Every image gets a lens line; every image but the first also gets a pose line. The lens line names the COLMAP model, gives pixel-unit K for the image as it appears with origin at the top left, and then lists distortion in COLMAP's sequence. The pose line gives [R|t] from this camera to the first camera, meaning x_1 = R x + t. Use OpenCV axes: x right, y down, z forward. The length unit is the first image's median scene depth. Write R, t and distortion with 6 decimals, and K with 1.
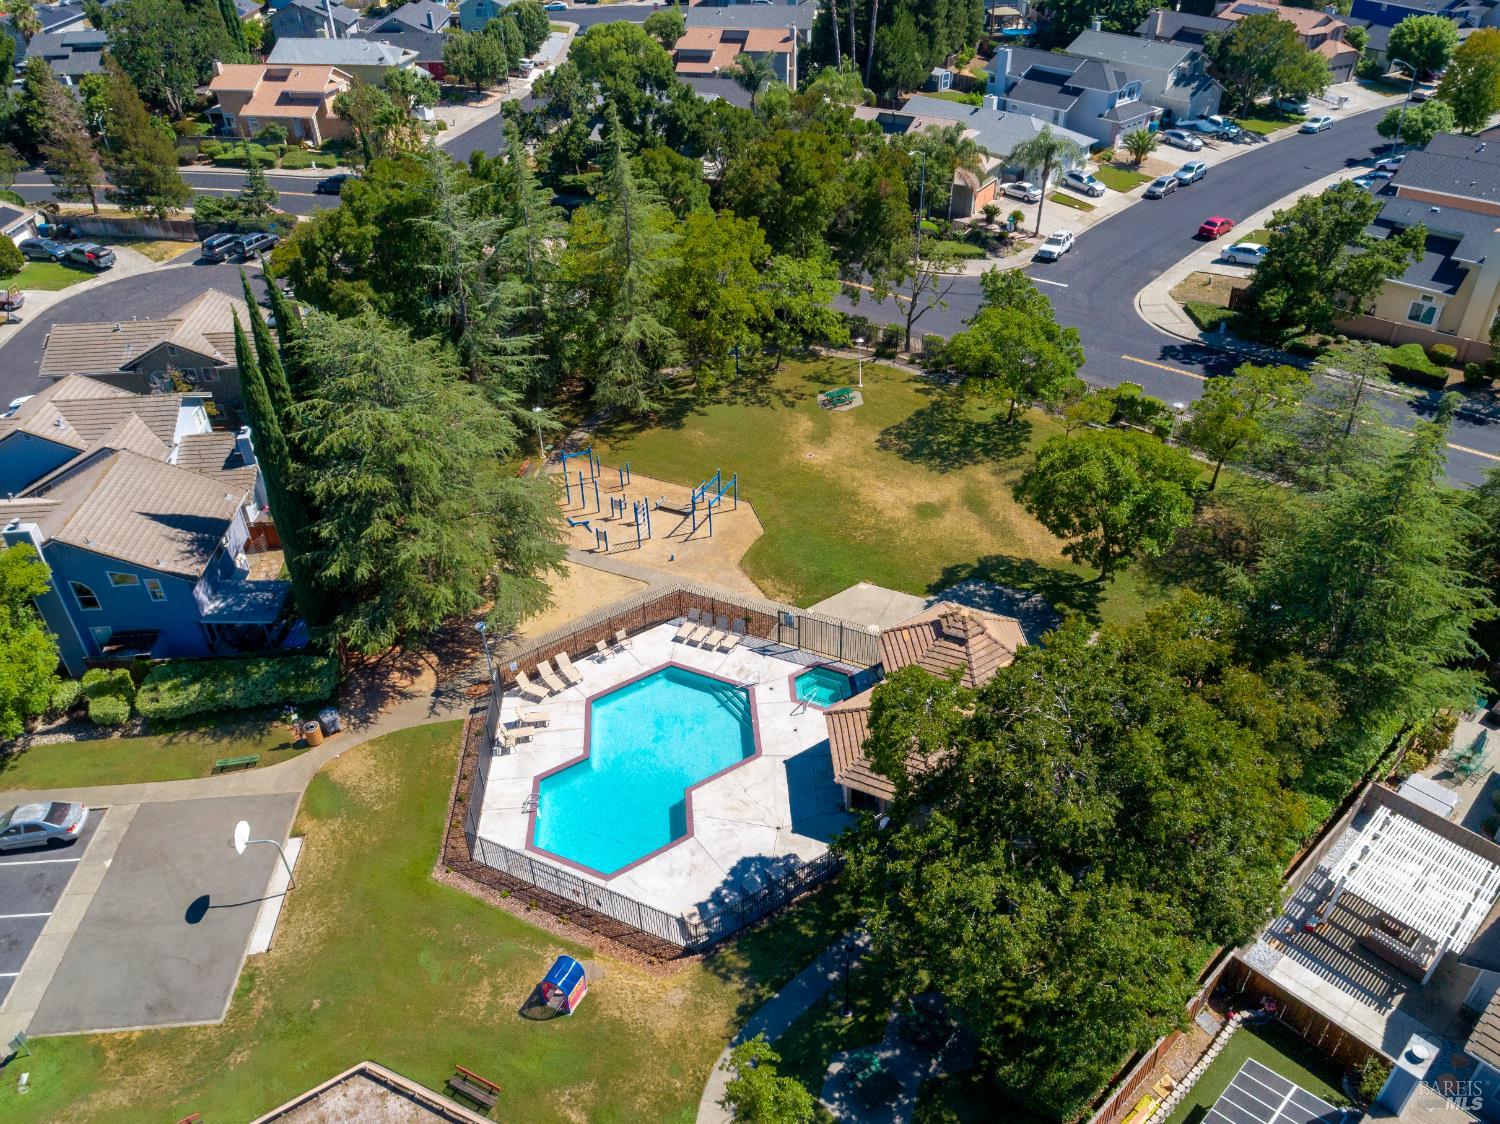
lens RADIAL K [[1132.1, 0, 750.0], [0, 1132.1, 562.0], [0, 0, 1]] dist [-0.025049, 0.008505]
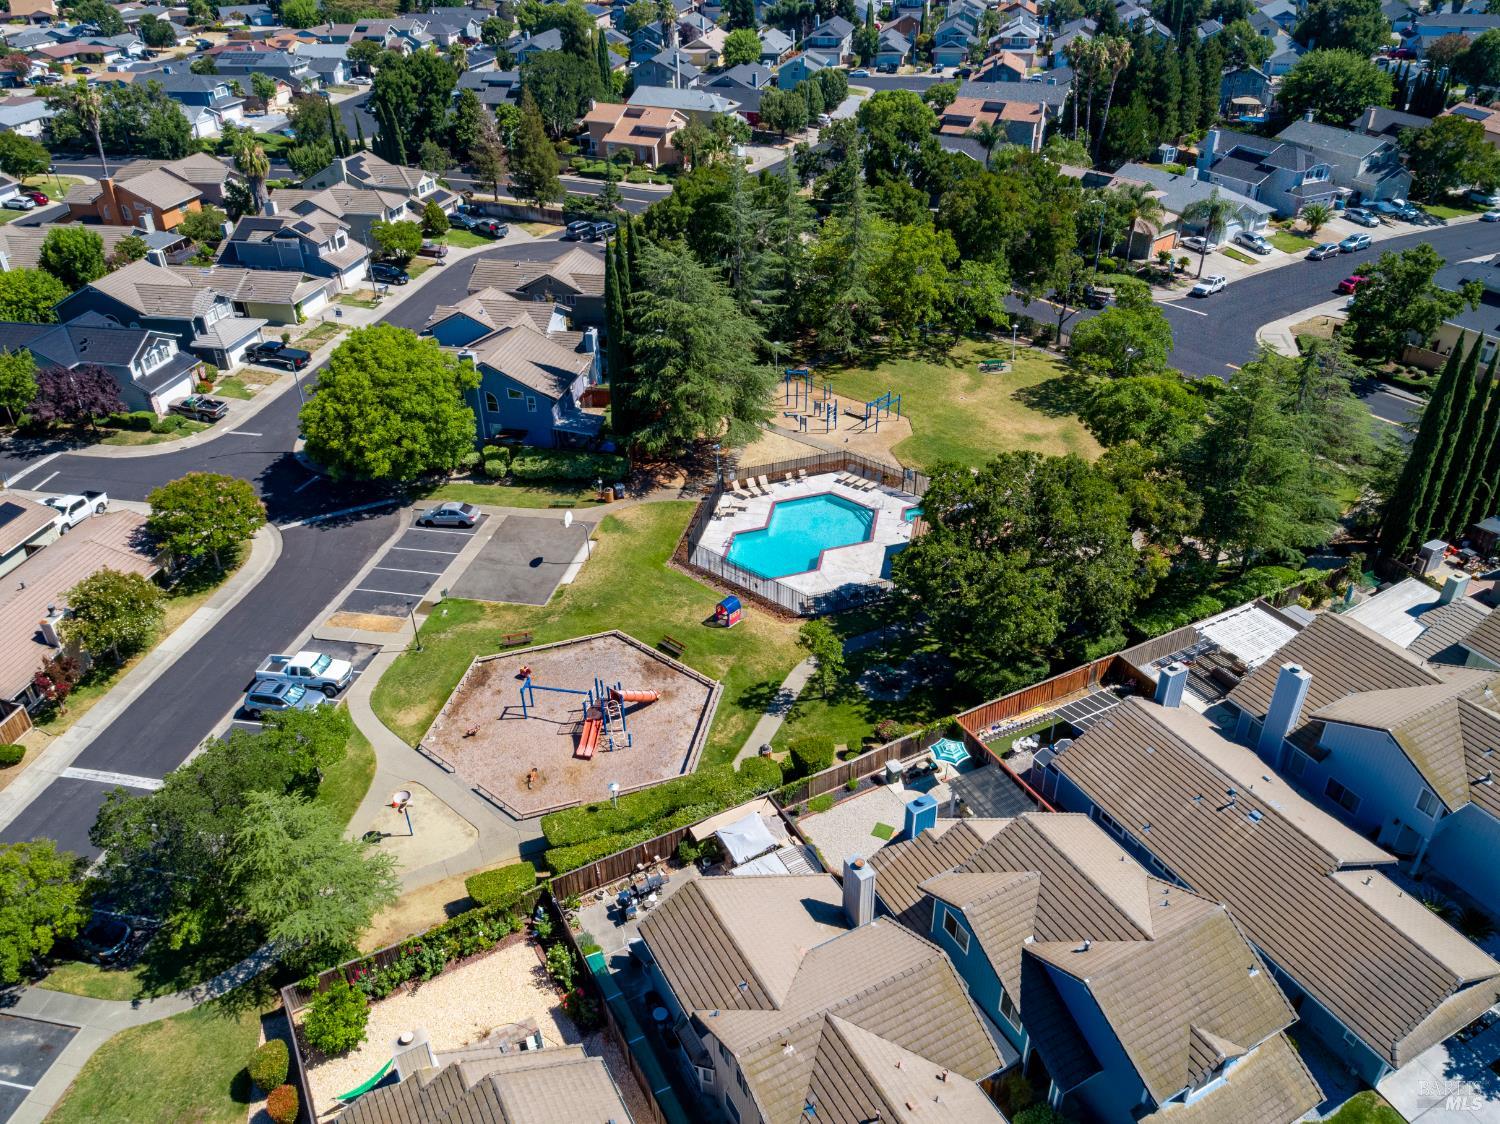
lens RADIAL K [[1132.1, 0, 750.0], [0, 1132.1, 562.0], [0, 0, 1]] dist [-0.025049, 0.008505]
pose [[0.964997, 0.147049, -0.217159, 0.095022], [-0.157683, 0.986958, -0.032387, 0.136554], [0.209564, 0.065496, 0.975599, -0.288660]]
